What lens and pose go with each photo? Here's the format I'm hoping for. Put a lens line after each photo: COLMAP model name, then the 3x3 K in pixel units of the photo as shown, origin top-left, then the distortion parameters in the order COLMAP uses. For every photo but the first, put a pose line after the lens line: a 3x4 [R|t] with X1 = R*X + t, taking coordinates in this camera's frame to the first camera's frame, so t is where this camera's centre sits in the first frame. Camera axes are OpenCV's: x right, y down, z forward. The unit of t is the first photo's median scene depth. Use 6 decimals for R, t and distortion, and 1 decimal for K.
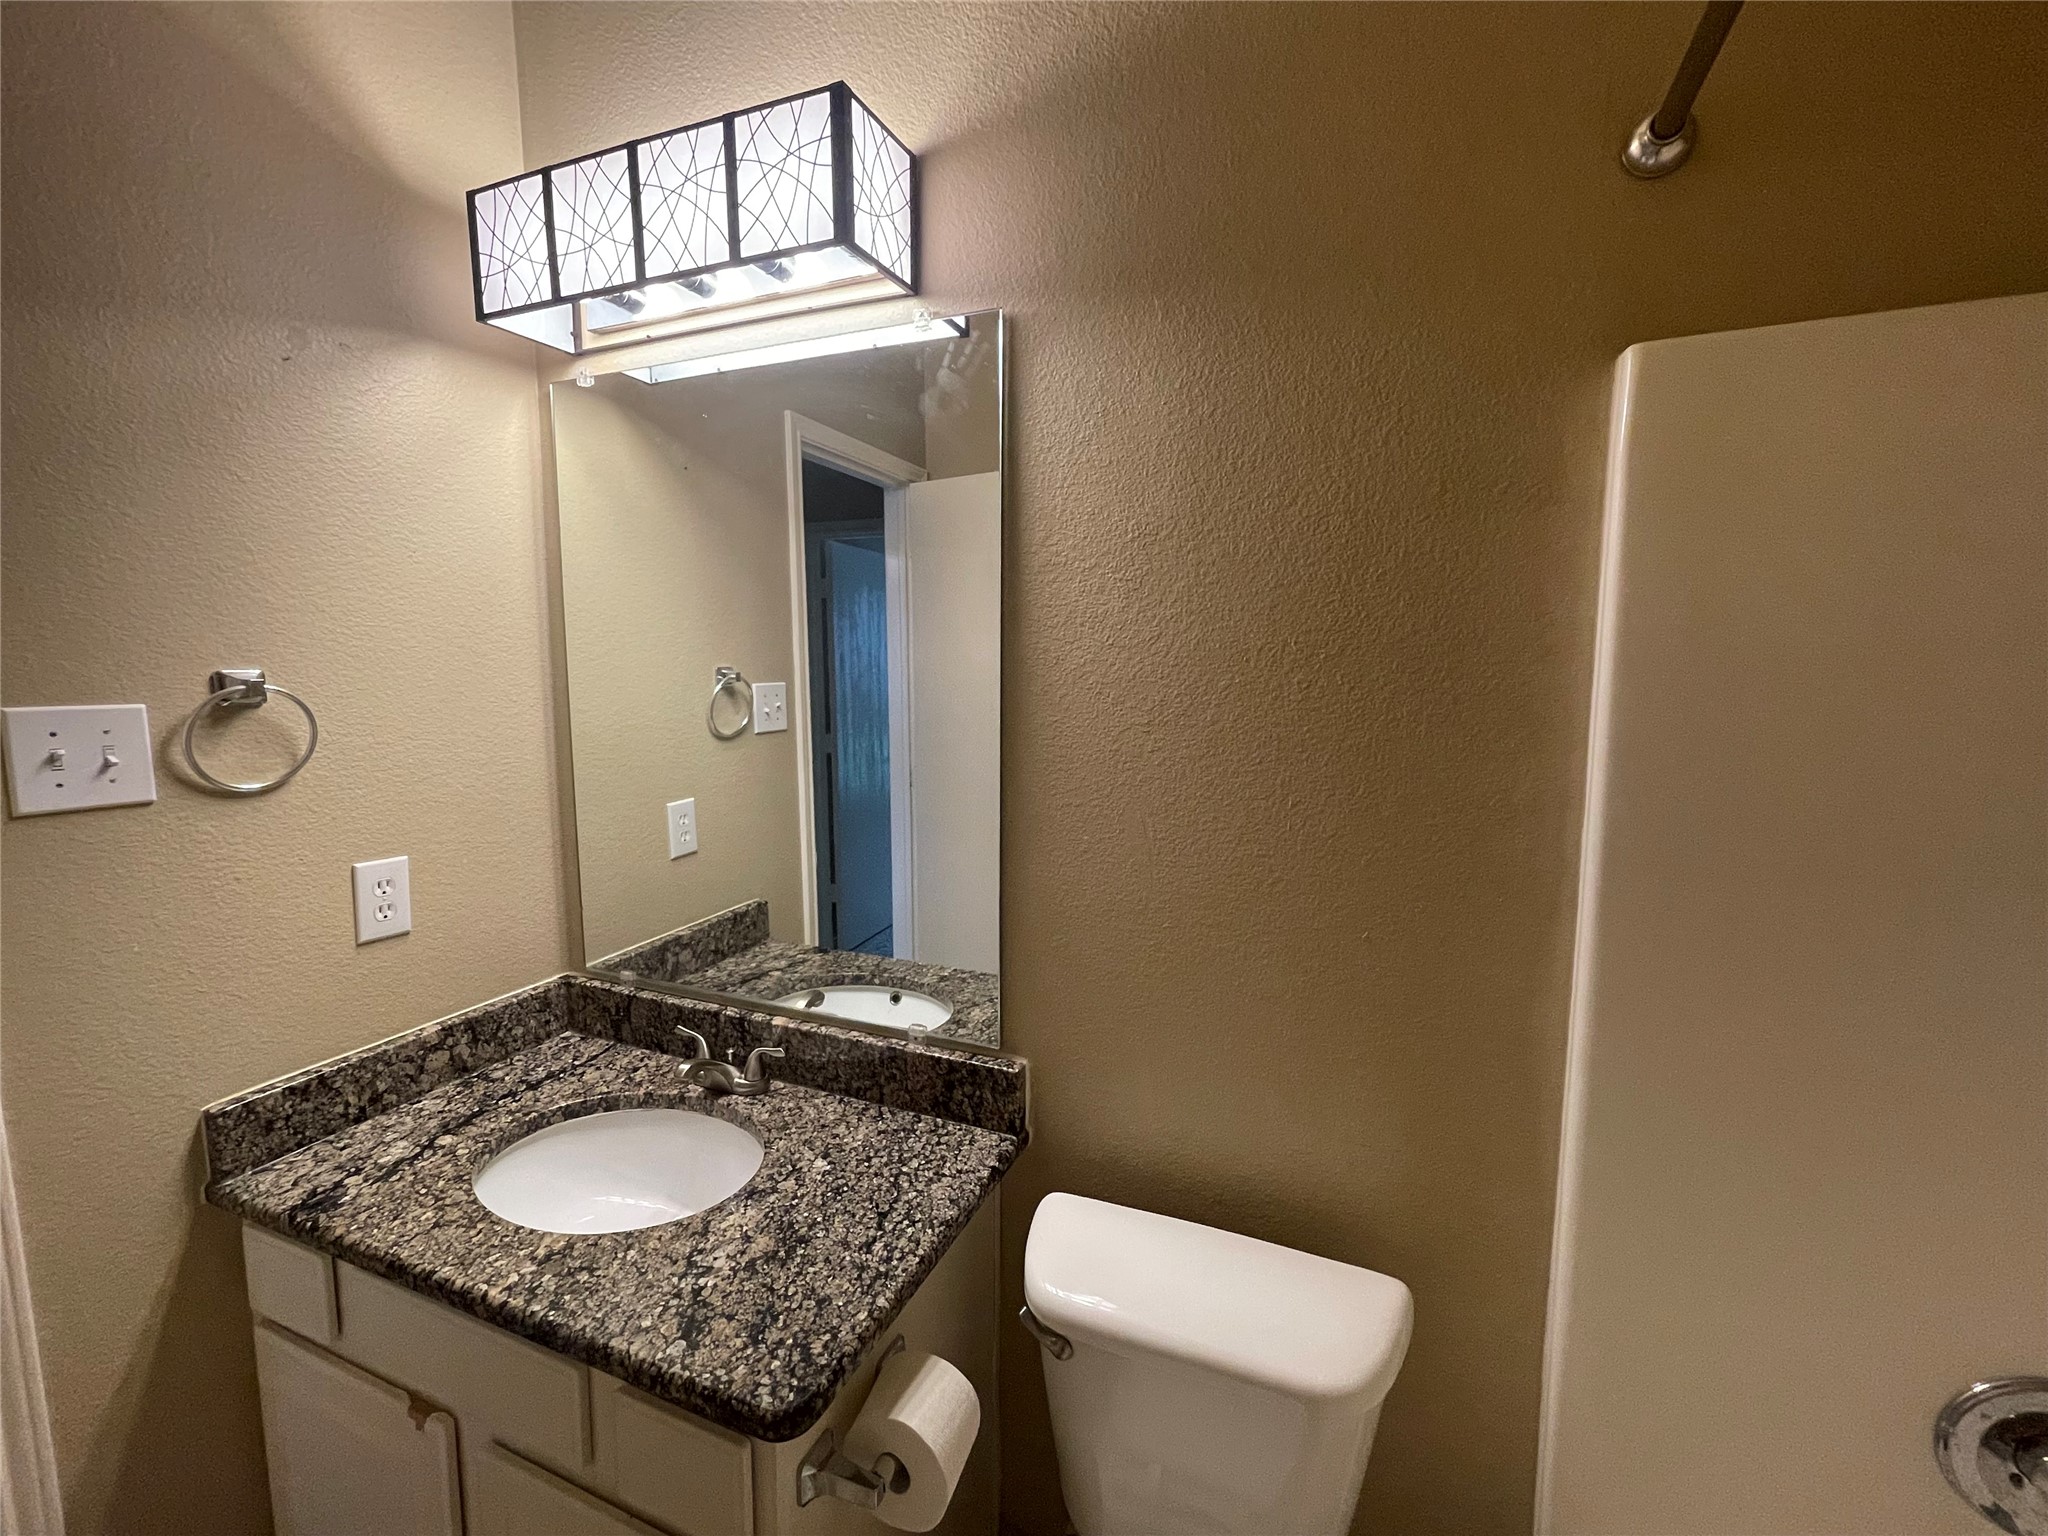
lens RADIAL K [[872.6, 0, 1019.8], [0, 872.6, 767.4], [0, 0, 1]] dist [-0.002971, 0.001251]
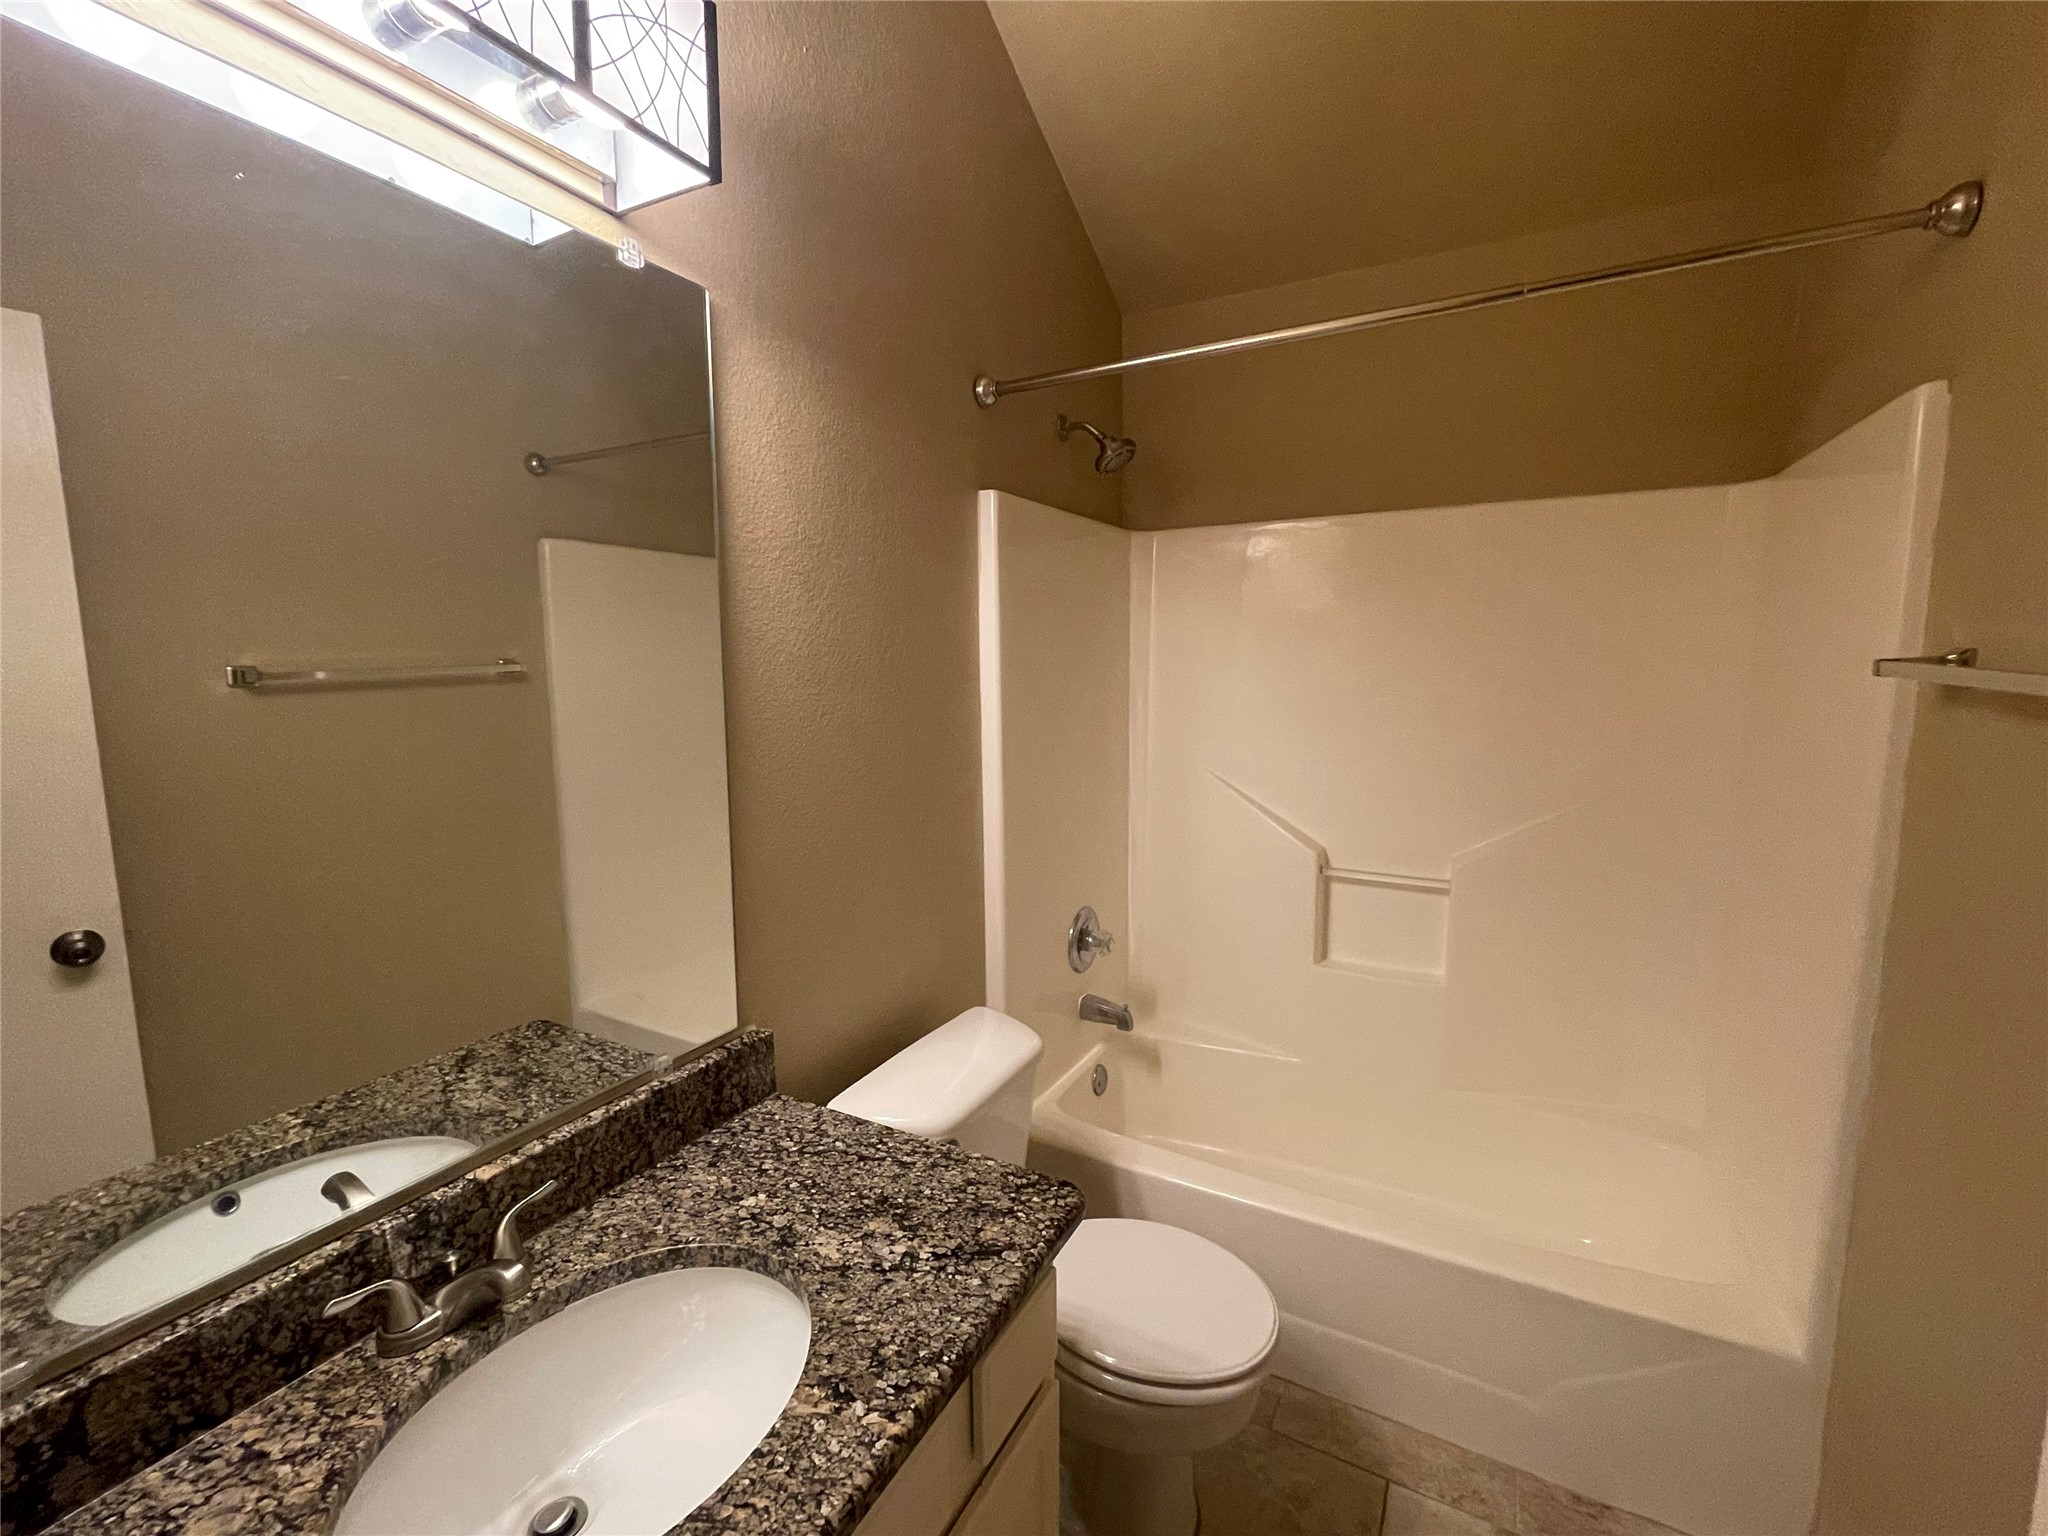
lens RADIAL K [[872.6, 0, 1019.8], [0, 872.6, 767.4], [0, 0, 1]] dist [-0.002971, 0.001251]
pose [[0.095539, -0.123646, 0.987717, -0.961717], [0.122697, 0.986152, 0.111582, -0.044897], [-0.987835, 0.110530, 0.109387, 0.546112]]
